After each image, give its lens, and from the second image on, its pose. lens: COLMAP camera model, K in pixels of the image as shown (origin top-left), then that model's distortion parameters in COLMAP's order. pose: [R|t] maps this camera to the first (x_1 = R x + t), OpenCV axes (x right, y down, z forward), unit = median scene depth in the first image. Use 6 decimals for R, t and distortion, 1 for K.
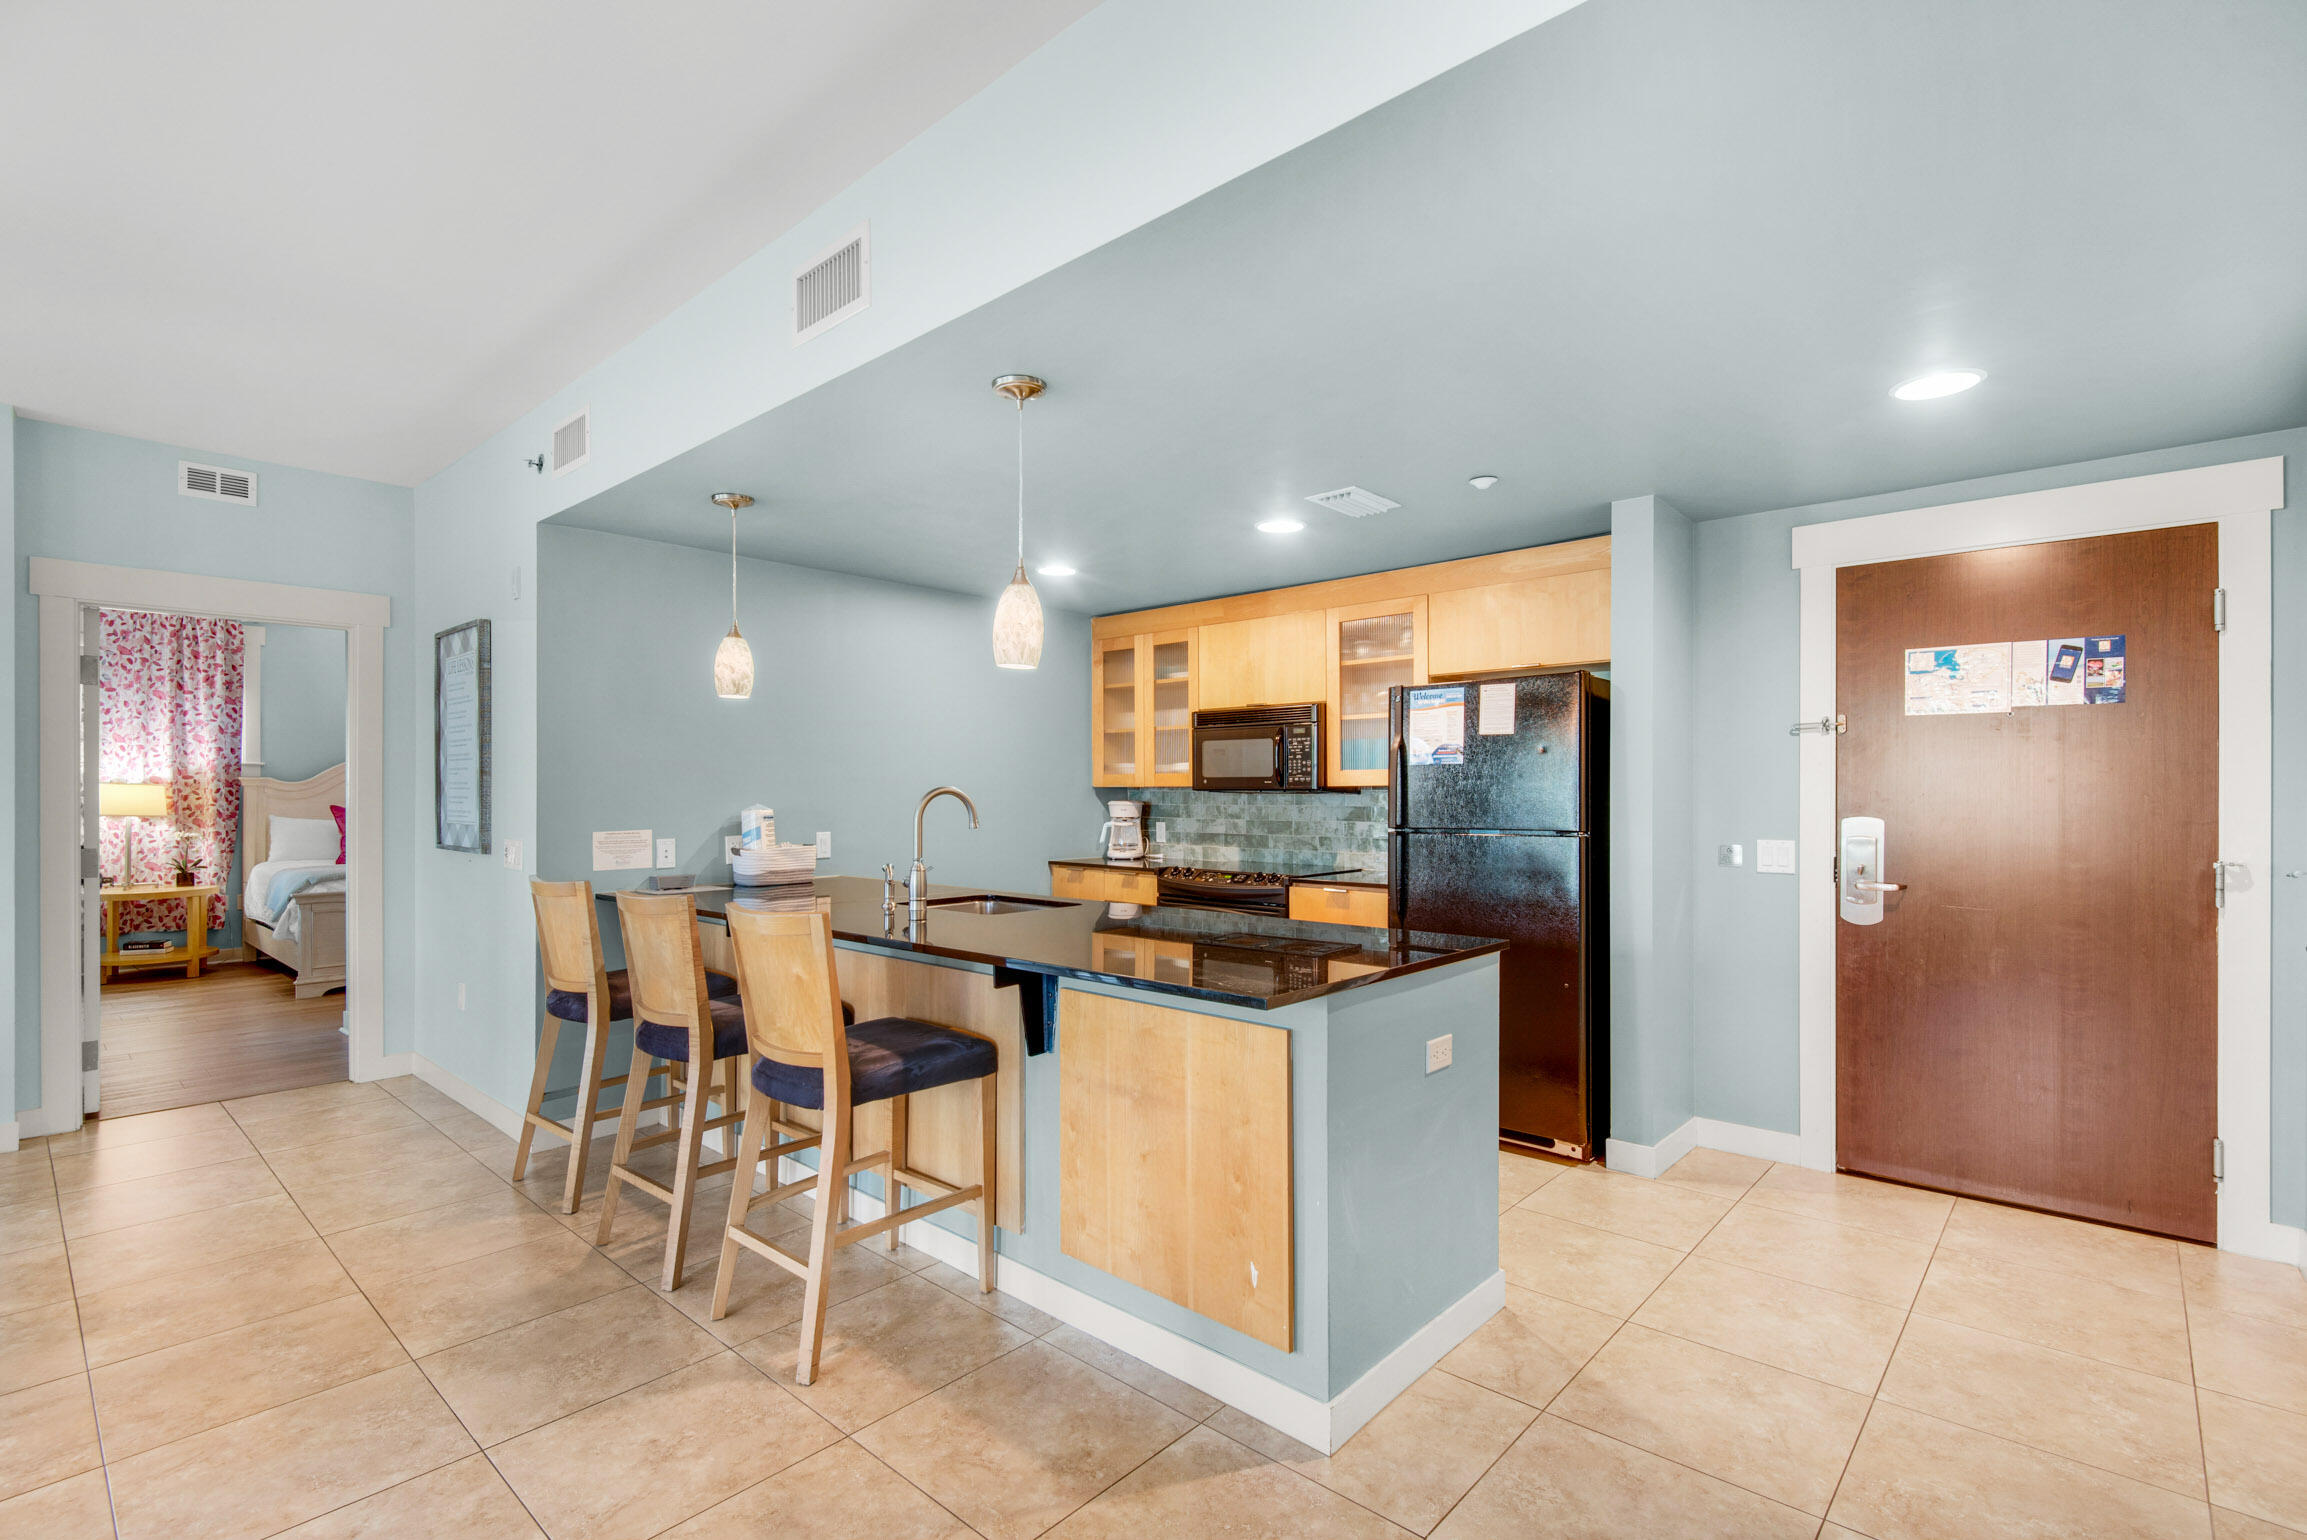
lens RADIAL K [[1054.7, 0, 1161.8], [0, 1054.7, 789.4], [0, 0, 1]] dist [0.003005, 0.000335]
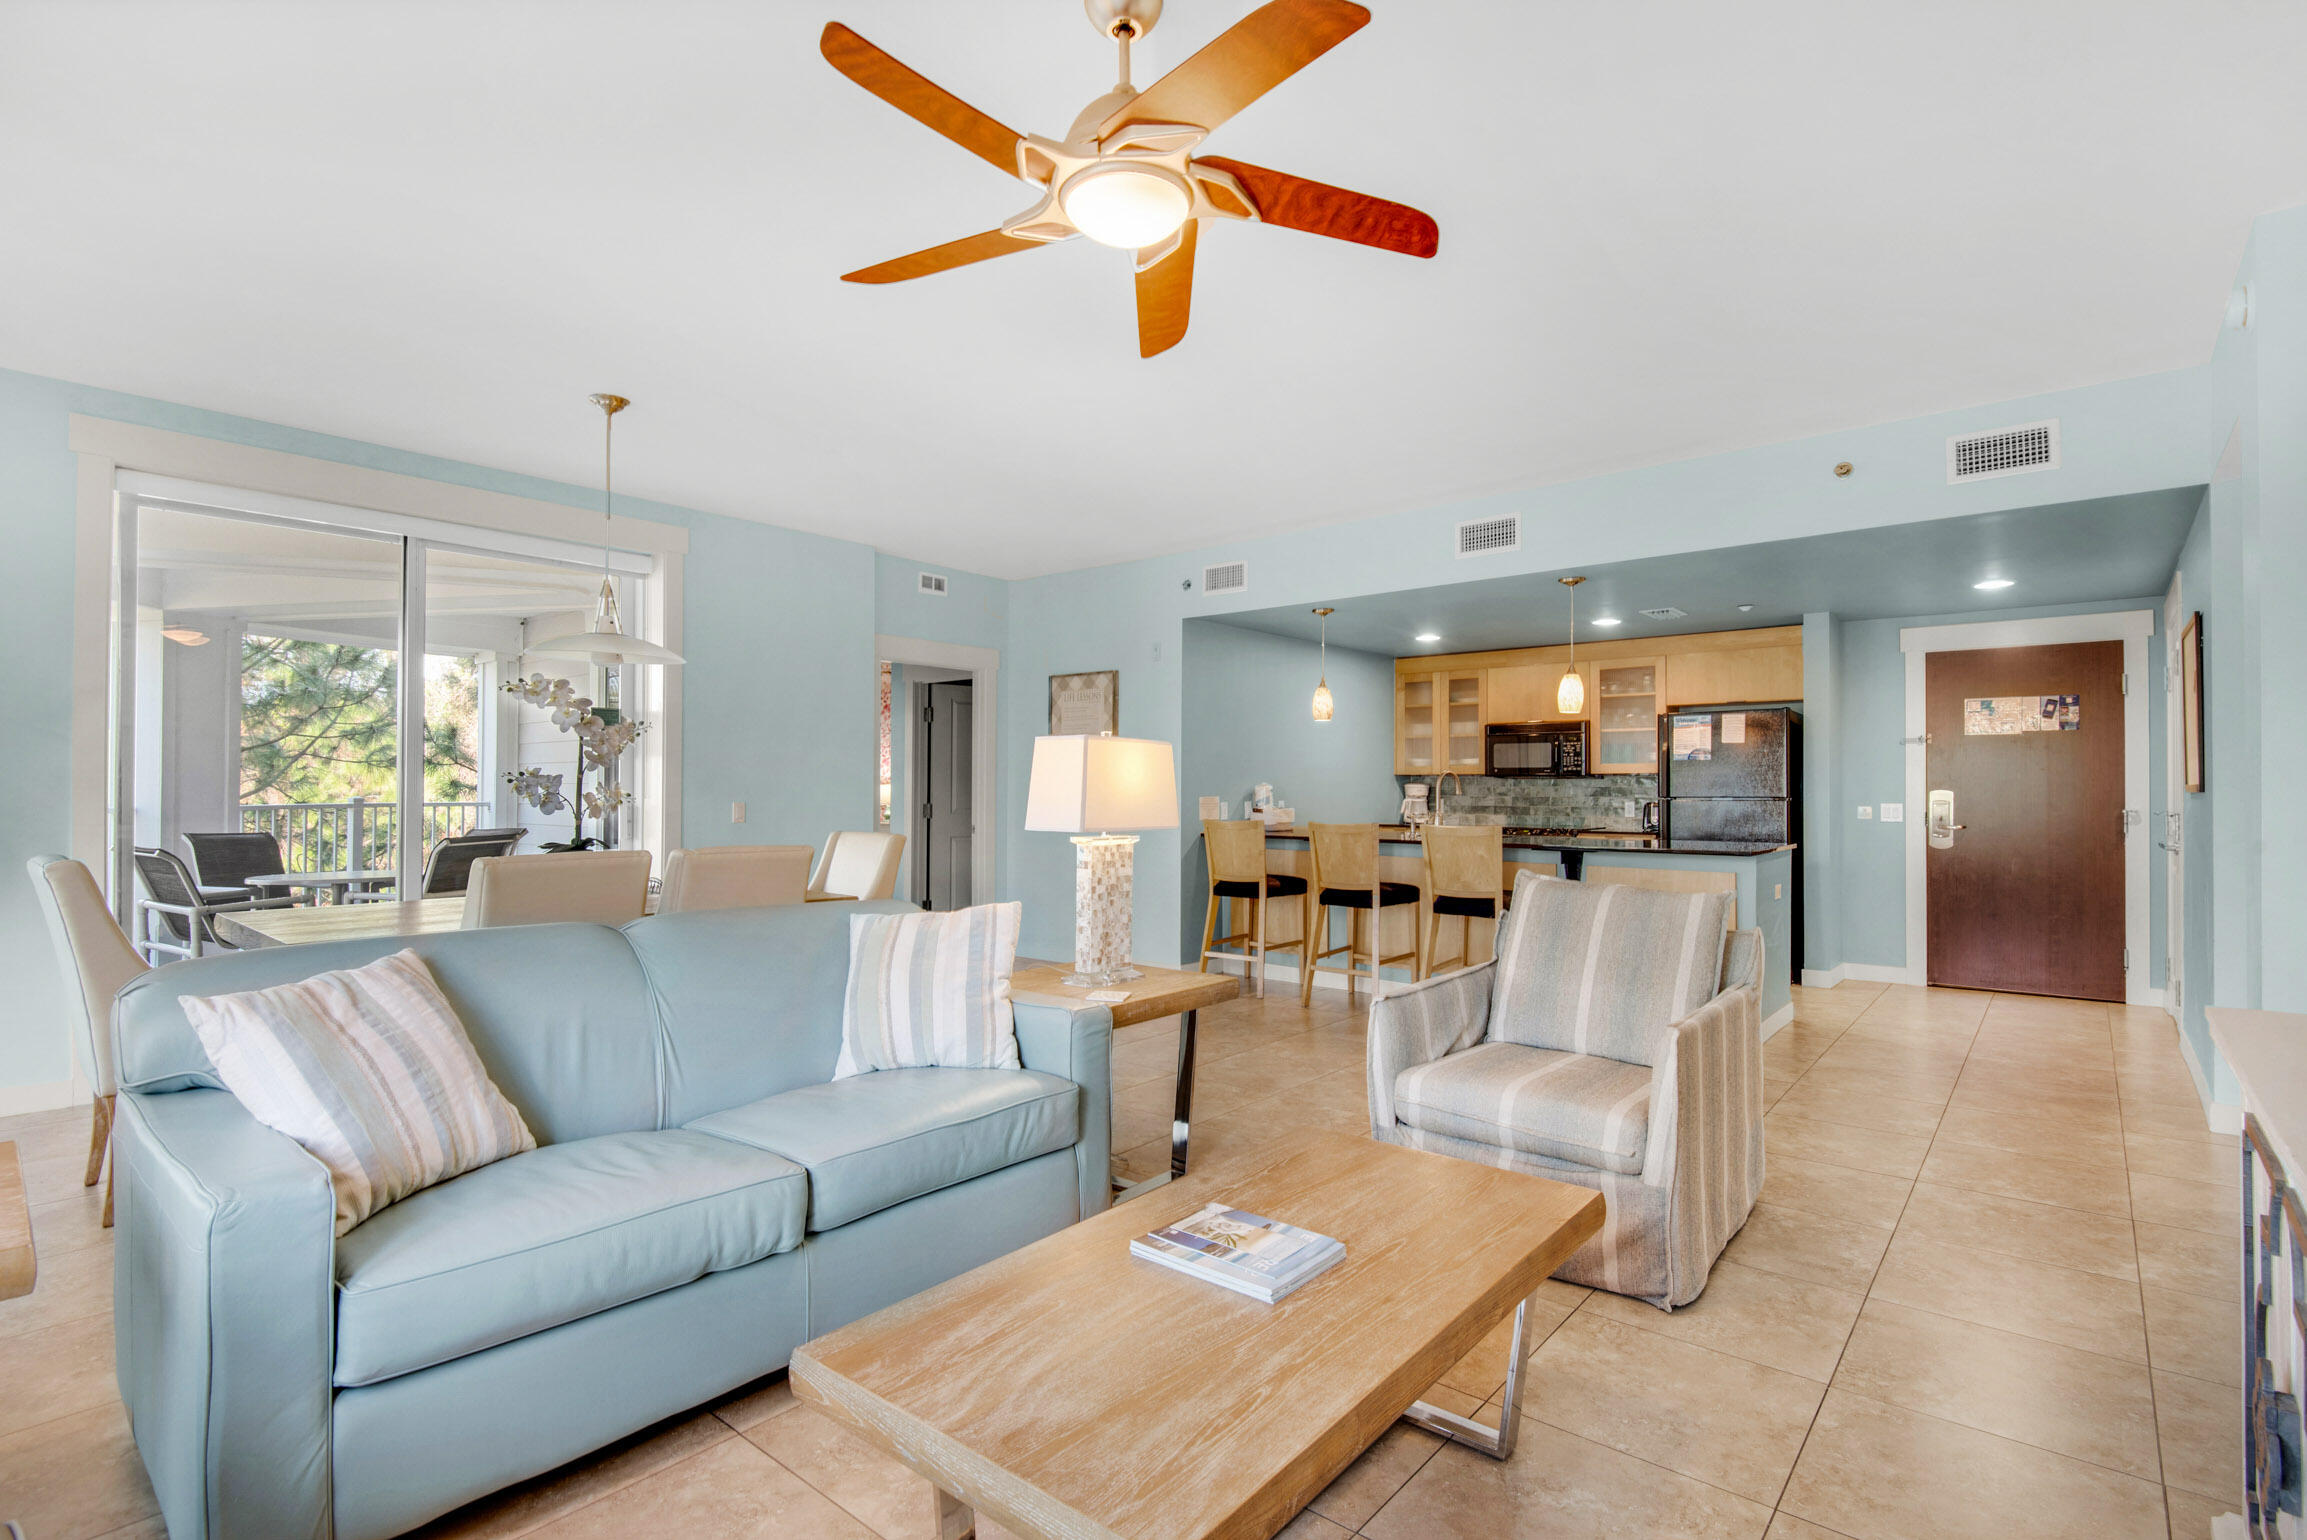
lens RADIAL K [[1104.9, 0, 1153.5], [0, 1104.9, 770.0], [0, 0, 1]] dist [0.002058, -0.000135]
pose [[0.999330, 0.002694, 0.036505, -0.527798], [-0.002242, 0.999920, -0.012417, 0.012844], [-0.036535, 0.012327, 0.999256, -0.591813]]
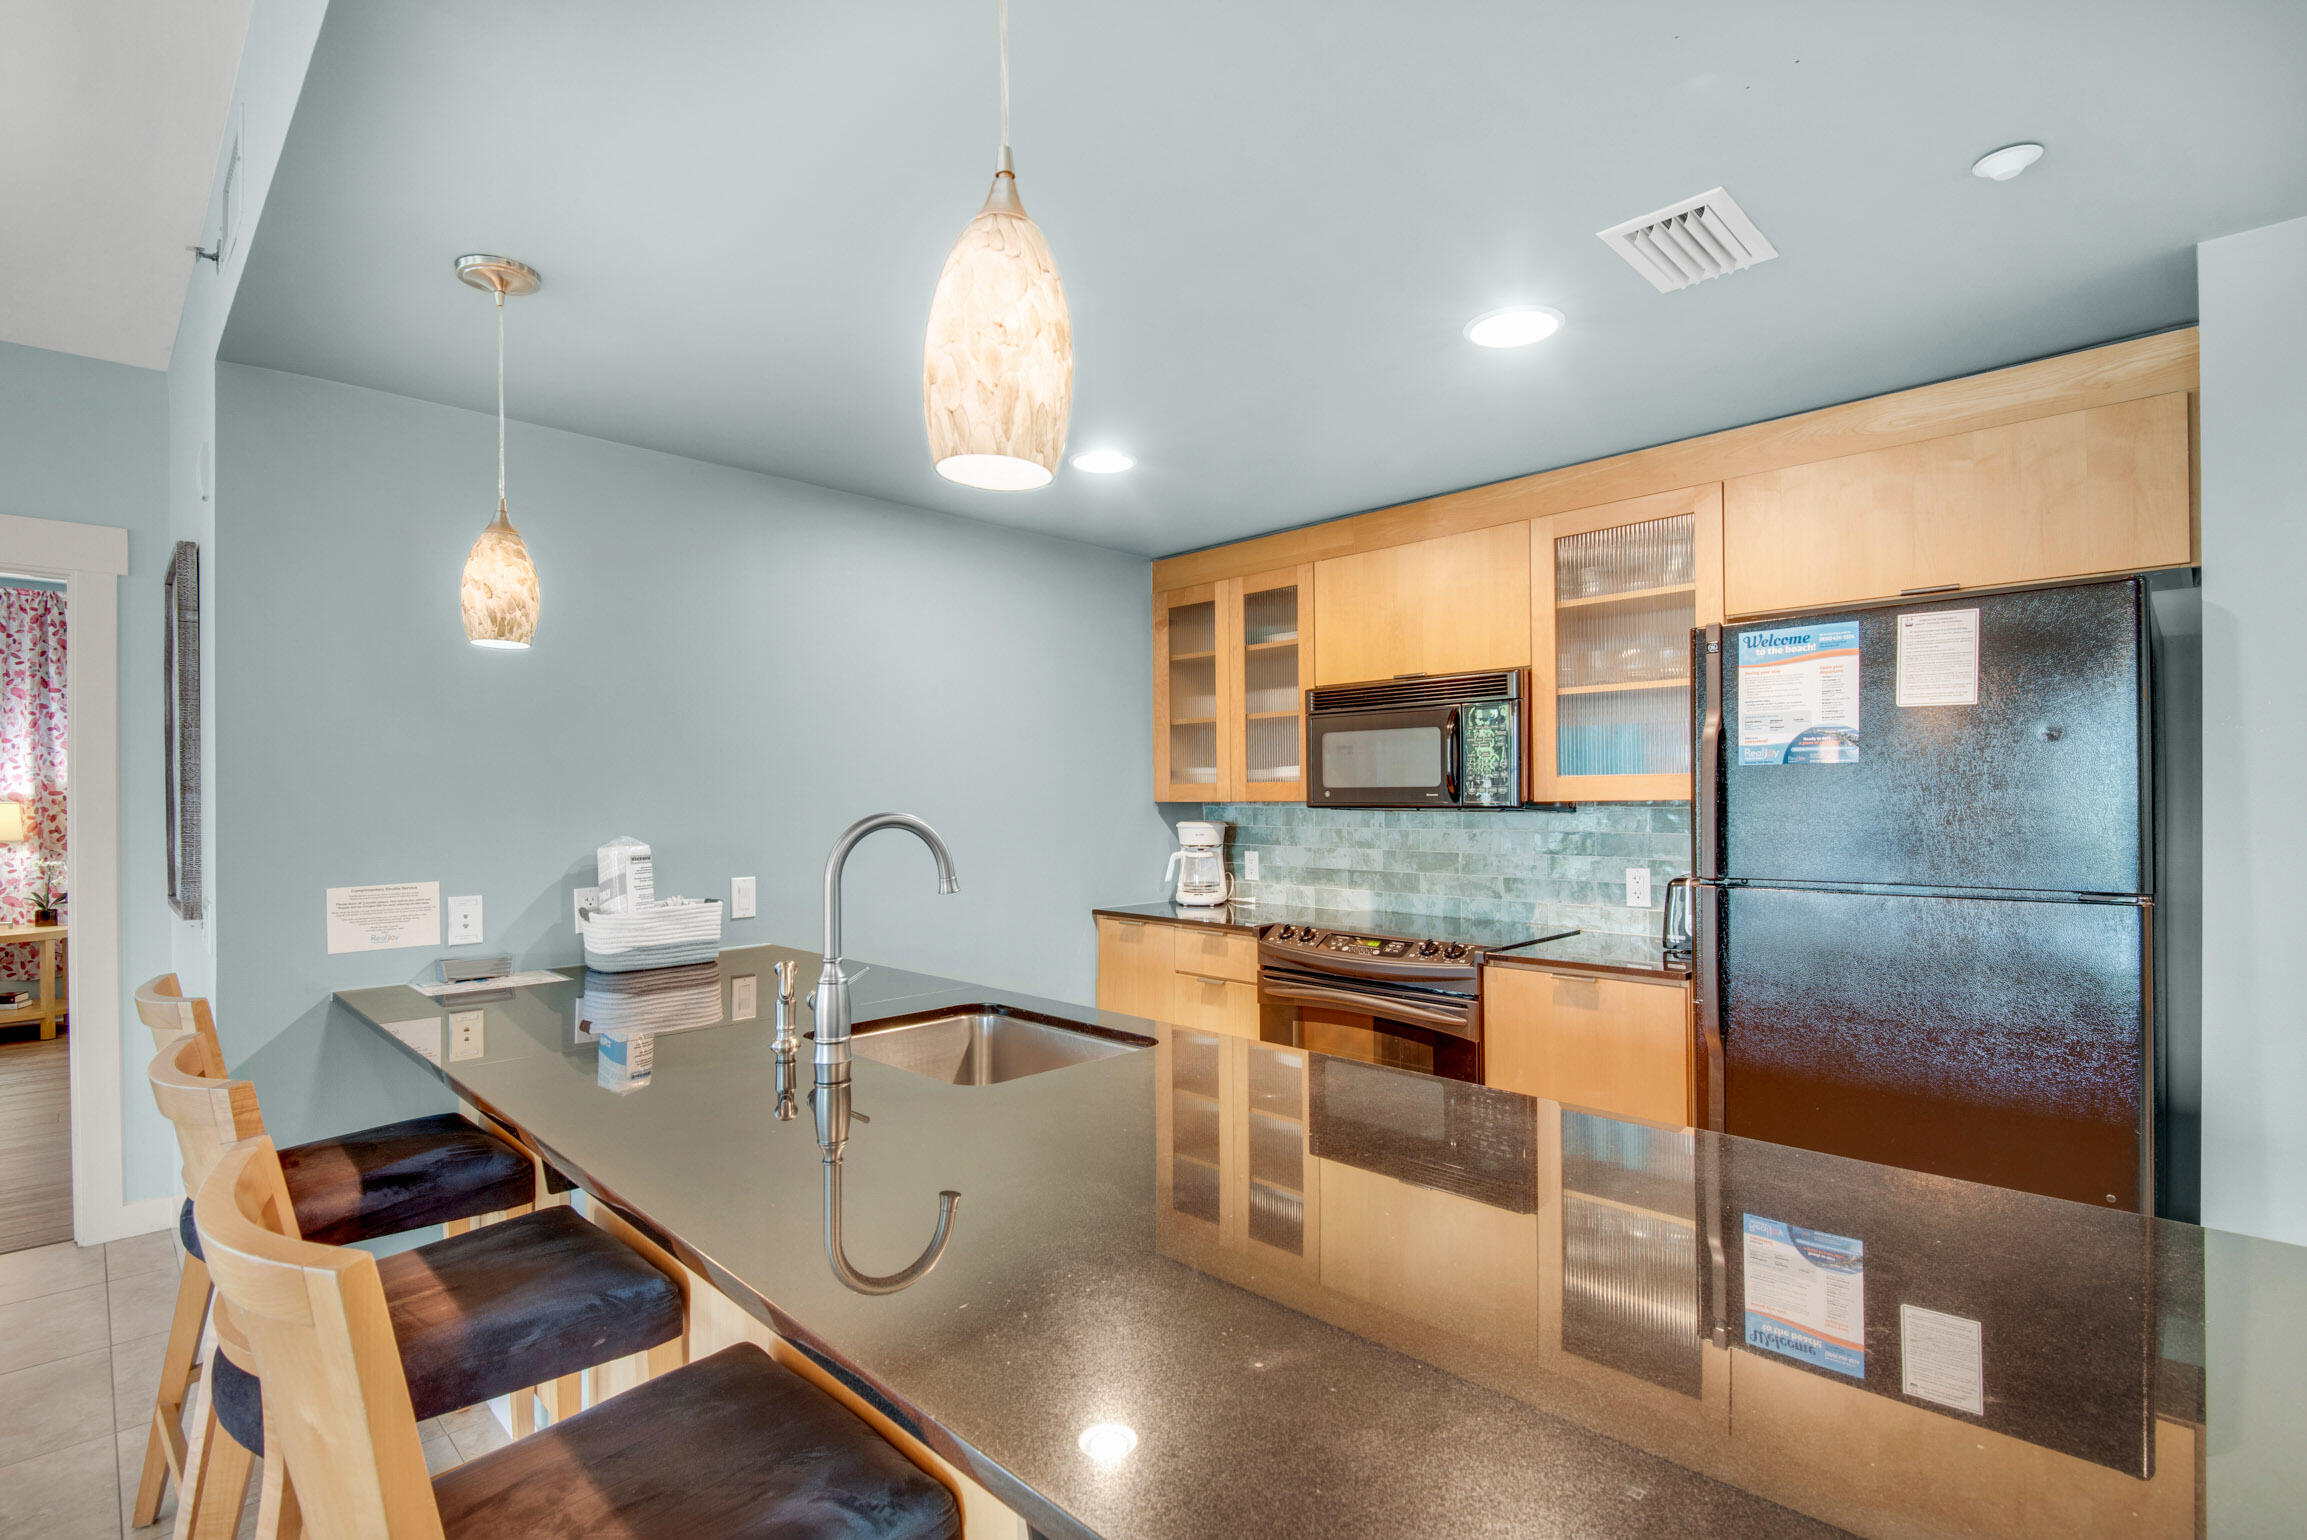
lens RADIAL K [[1086.0, 0, 1140.8], [0, 1086.0, 798.7], [0, 0, 1]] dist [0.004478, 0.000315]
pose [[0.998013, -0.004941, -0.062817, -0.034161], [0.005034, 0.999986, 0.001322, -0.006386], [0.062810, -0.001635, 0.998024, 0.321838]]
